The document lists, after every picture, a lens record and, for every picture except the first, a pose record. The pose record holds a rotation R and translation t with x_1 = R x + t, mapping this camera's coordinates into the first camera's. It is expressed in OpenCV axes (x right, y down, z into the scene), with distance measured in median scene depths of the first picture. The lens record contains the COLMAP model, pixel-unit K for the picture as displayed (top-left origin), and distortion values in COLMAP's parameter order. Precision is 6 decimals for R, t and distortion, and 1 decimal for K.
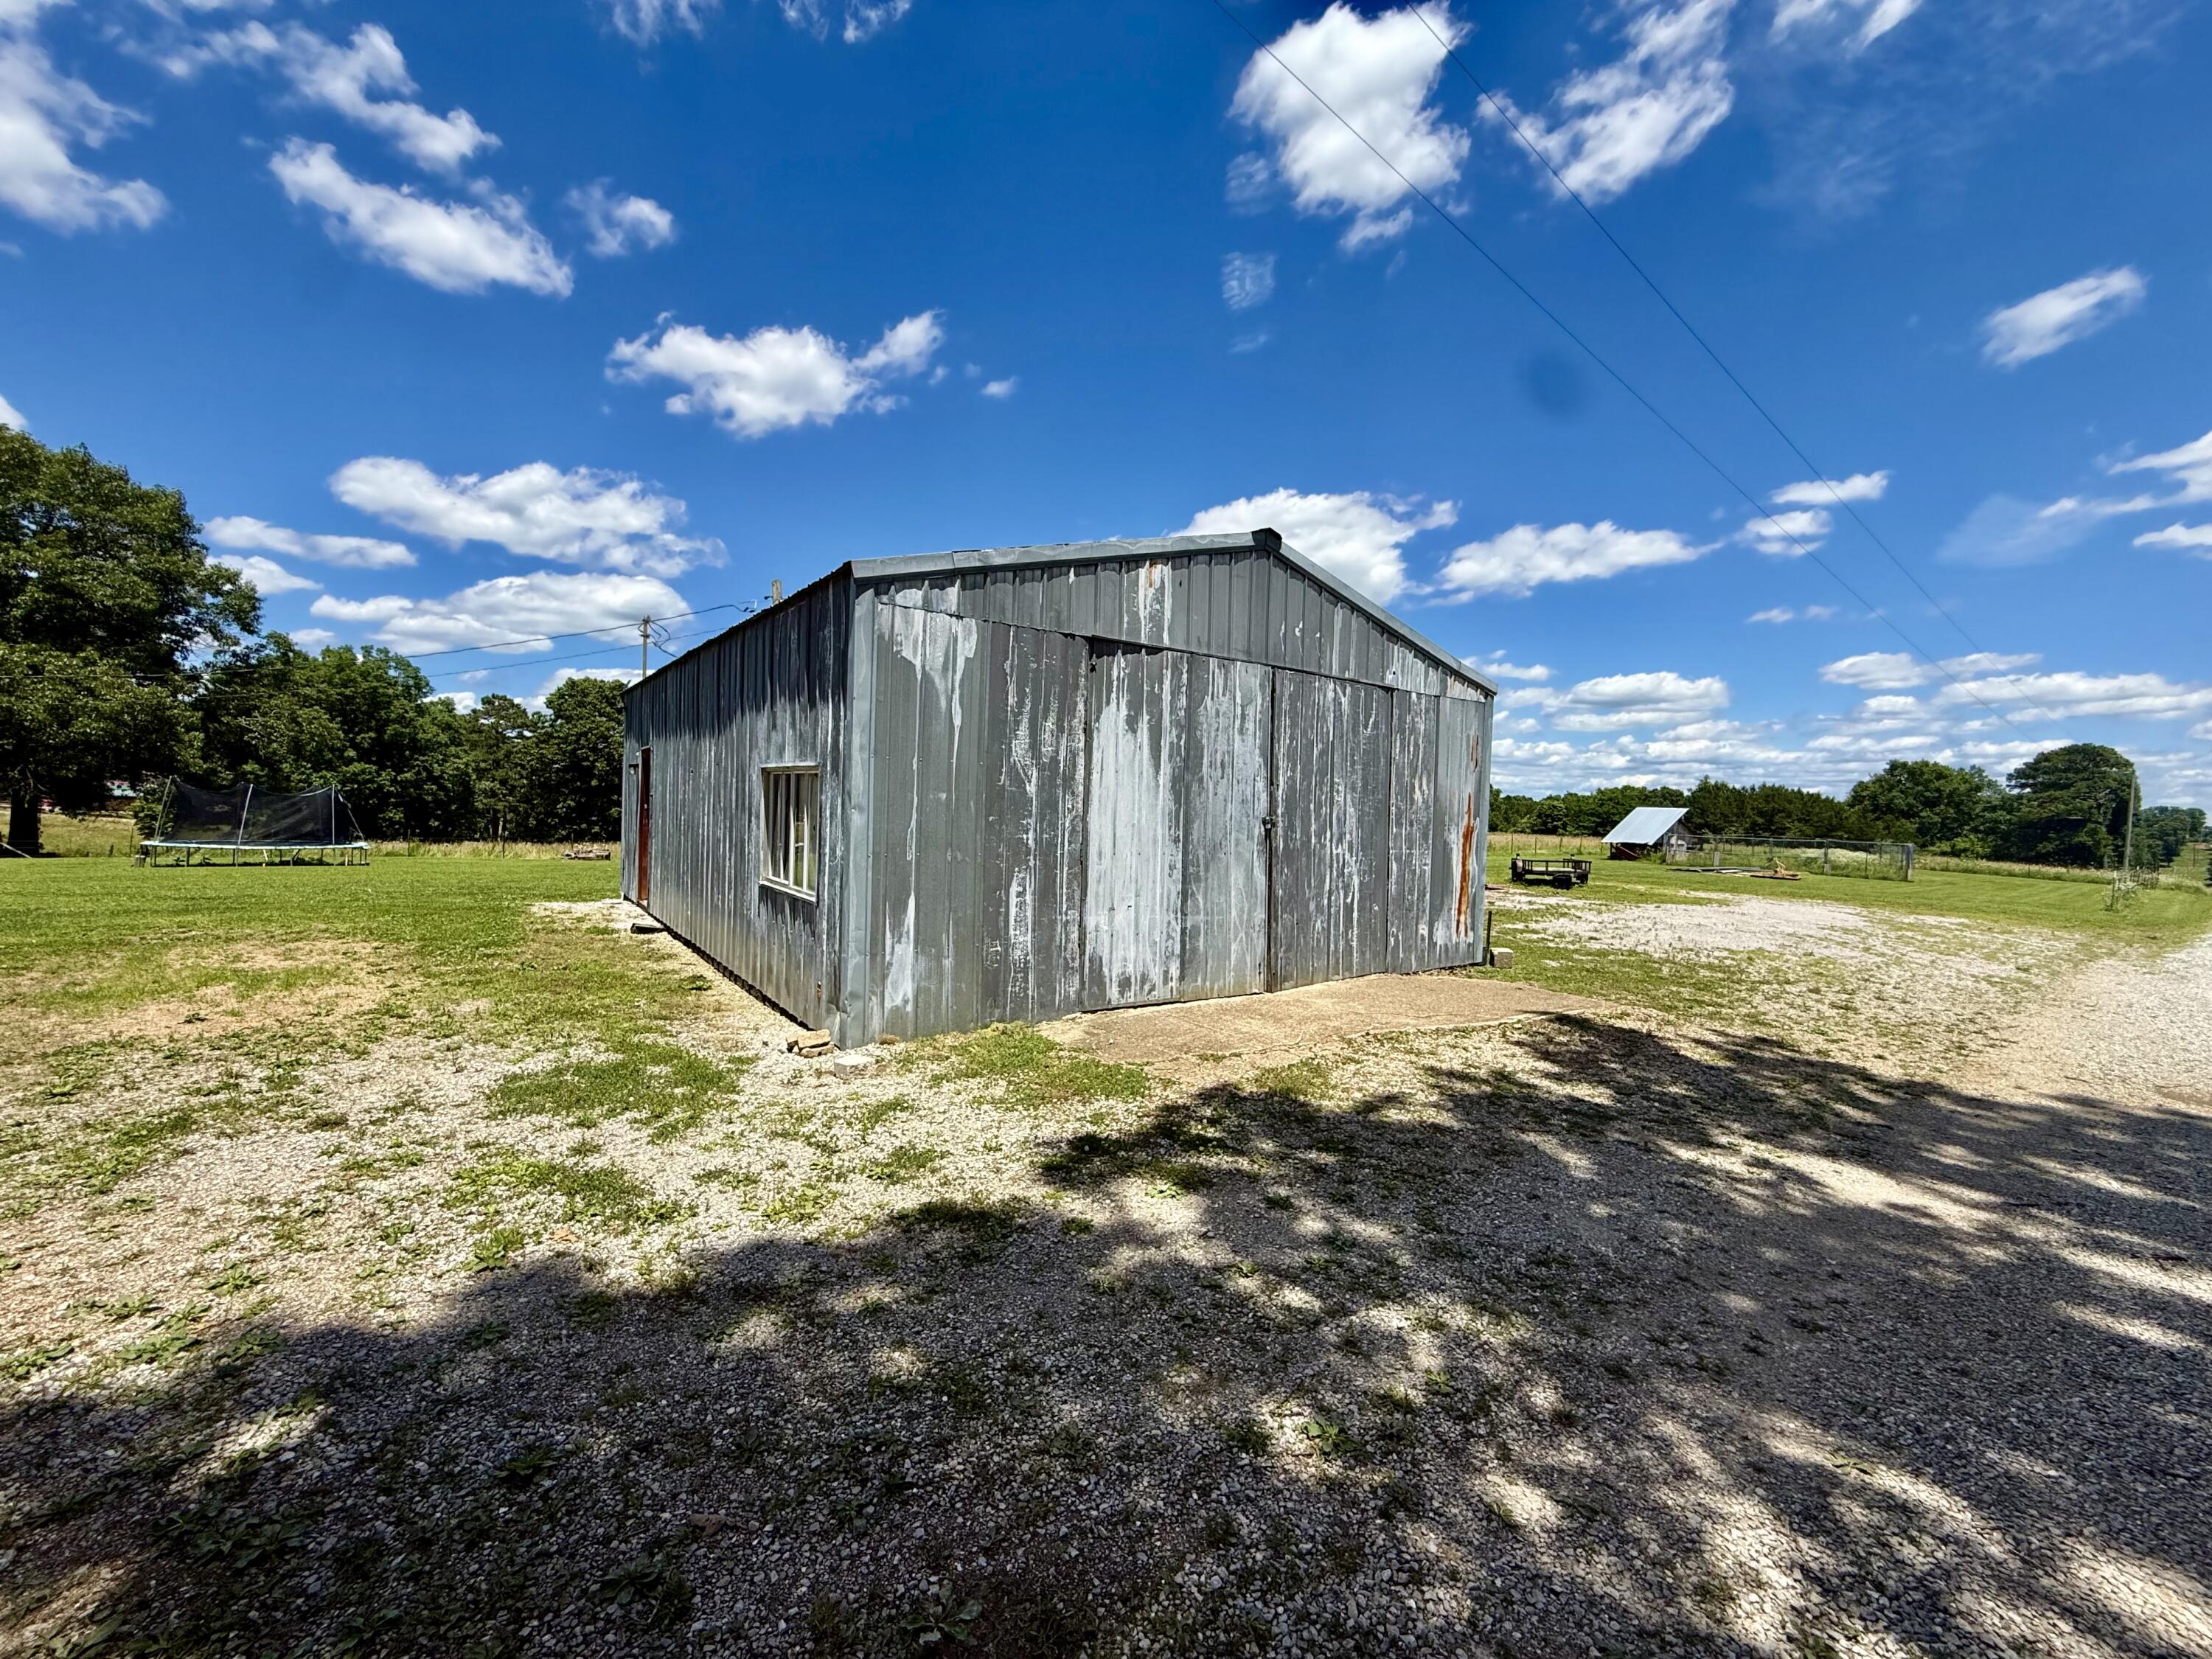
lens RADIAL K [[874.3, 0, 1103.1], [0, 874.3, 823.8], [0, 0, 1]] dist [0.001871, -0.000315]
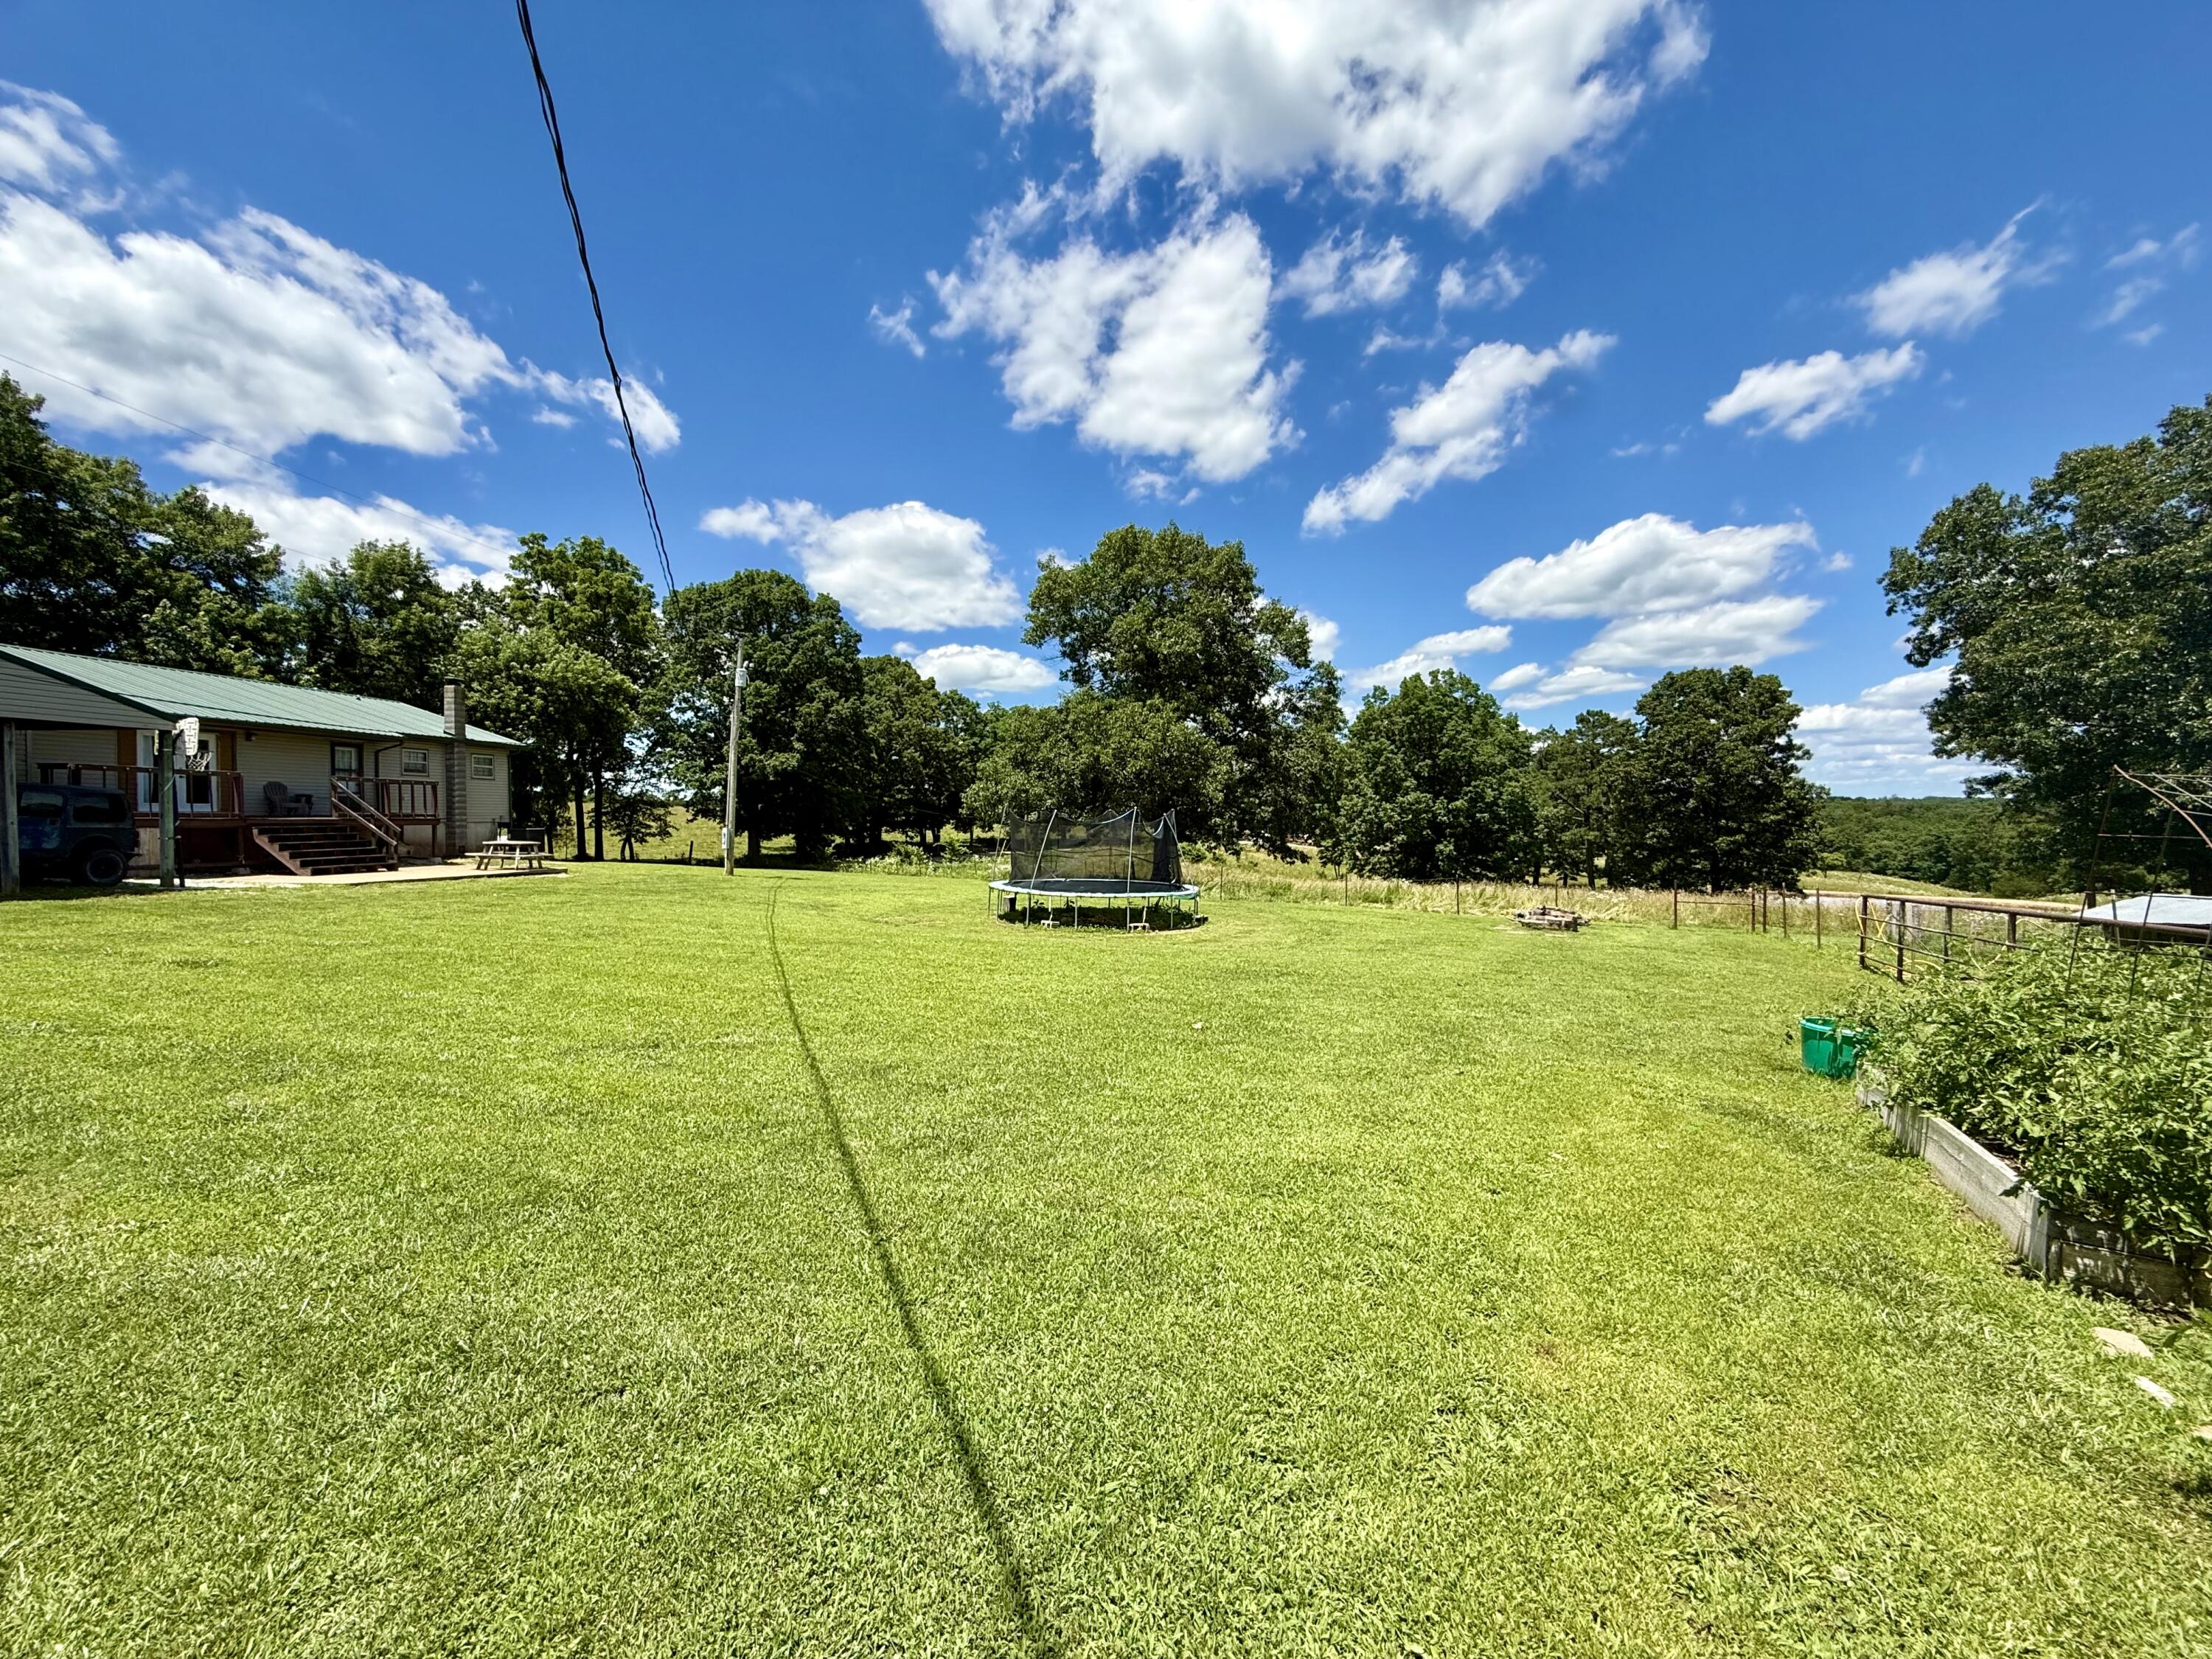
lens RADIAL K [[874.3, 0, 1100.3], [0, 874.3, 828.3], [0, 0, 1]] dist [0.001871, -0.000315]
pose [[0.378591, -0.018305, -0.925383, -0.098734], [-0.010284, 0.999659, -0.023982, -0.004145], [0.925507, 0.018597, 0.378274, 0.305893]]
